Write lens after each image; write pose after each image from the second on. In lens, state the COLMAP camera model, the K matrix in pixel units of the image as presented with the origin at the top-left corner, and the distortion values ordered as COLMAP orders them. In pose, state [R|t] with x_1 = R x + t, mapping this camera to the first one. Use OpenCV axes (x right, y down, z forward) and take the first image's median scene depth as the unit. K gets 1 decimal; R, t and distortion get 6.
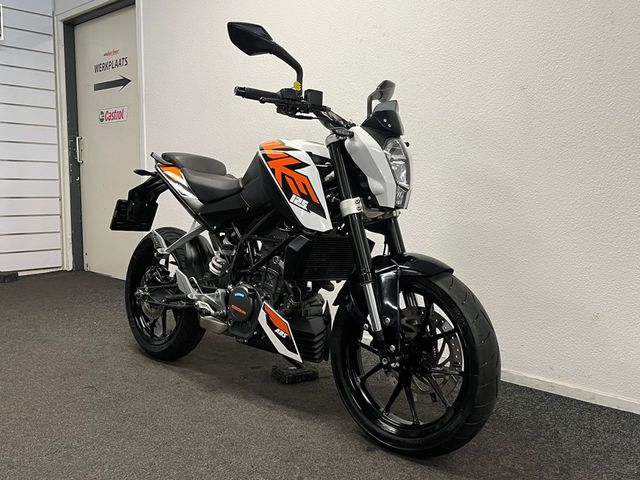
lens RADIAL K [[570.4, 0, 320.0], [0, 570.4, 240.0], [0, 0, 1]] dist [0.012252, 0.010211]
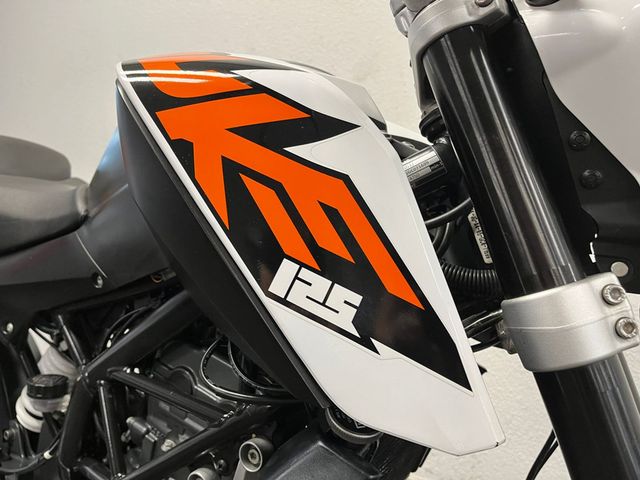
lens RADIAL K [[472.7, 0, 320.0], [0, 472.7, 240.0], [0, 0, 1]] dist [0.127184, -0.163145]
pose [[0.978702, -0.009240, 0.205079, -0.070693], [0.013336, 0.999738, -0.018601, -0.083876], [-0.204853, 0.020940, 0.978569, 0.826117]]
